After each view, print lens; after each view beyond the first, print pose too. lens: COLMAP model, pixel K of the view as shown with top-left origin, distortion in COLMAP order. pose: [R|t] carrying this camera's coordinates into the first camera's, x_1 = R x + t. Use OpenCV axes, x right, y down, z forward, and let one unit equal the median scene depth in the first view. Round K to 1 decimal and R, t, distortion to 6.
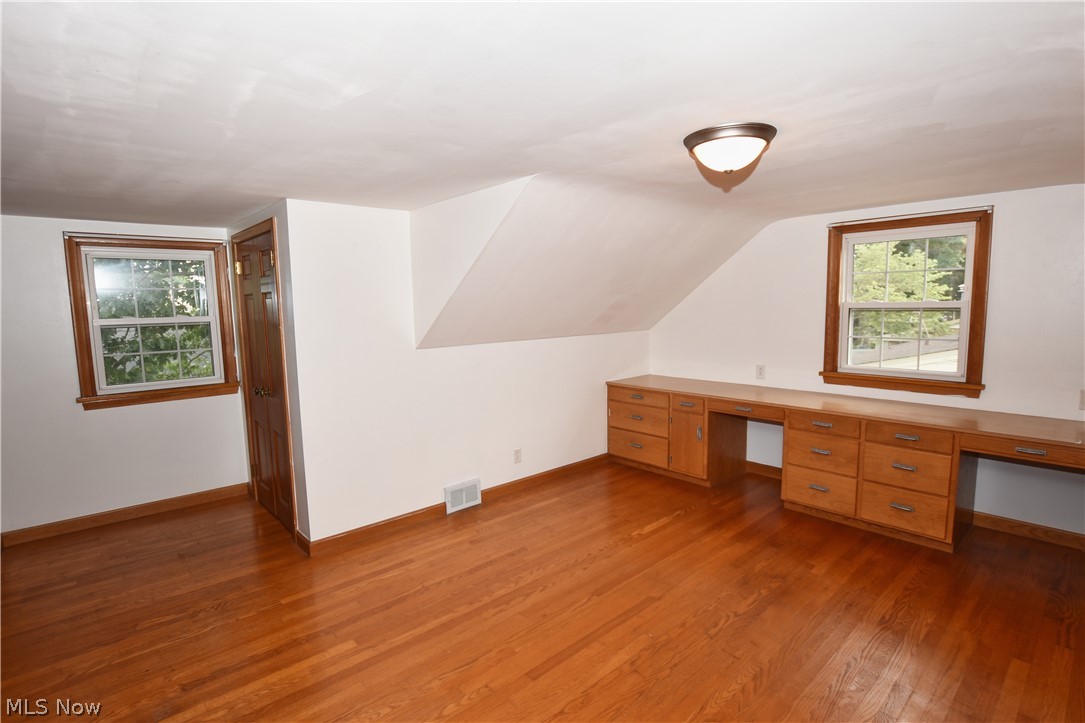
lens RADIAL K [[532.6, 0, 542.5], [0, 532.6, 361.5], [0, 0, 1]] dist [-0.003701, -0.000561]
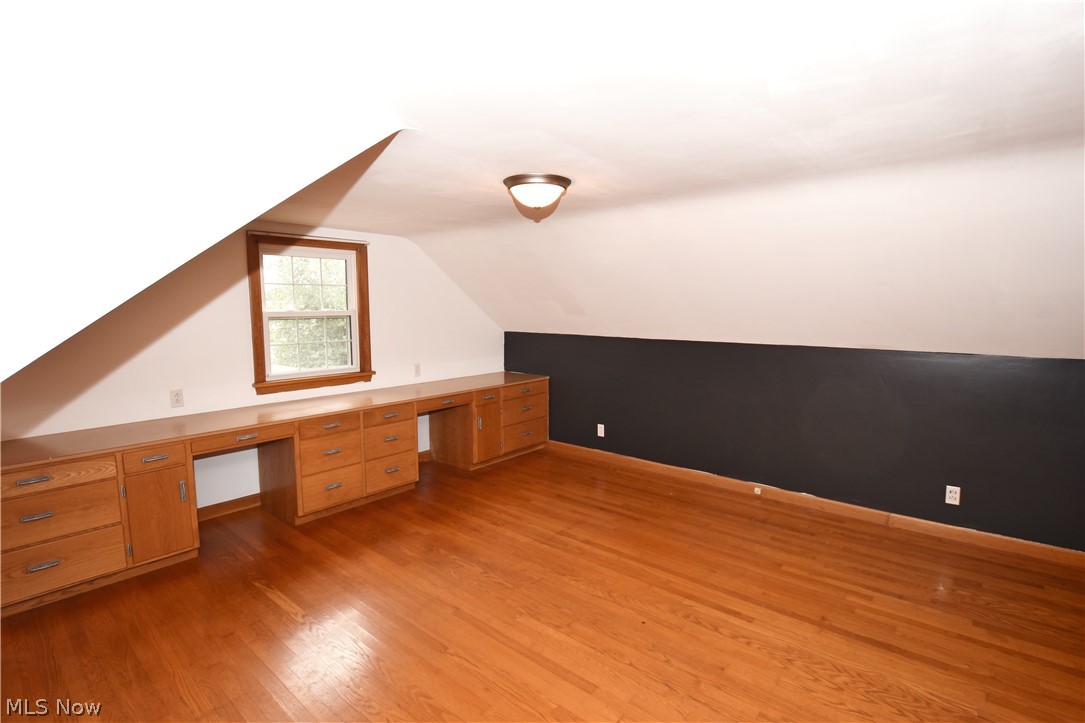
lens RADIAL K [[532.6, 0, 542.5], [0, 532.6, 361.5], [0, 0, 1]] dist [-0.003701, -0.000561]
pose [[-0.136284, -0.089310, 0.986636, -0.602169], [0.113678, 0.987940, 0.105130, -0.076600], [-0.984126, 0.126486, -0.124488, 0.743848]]
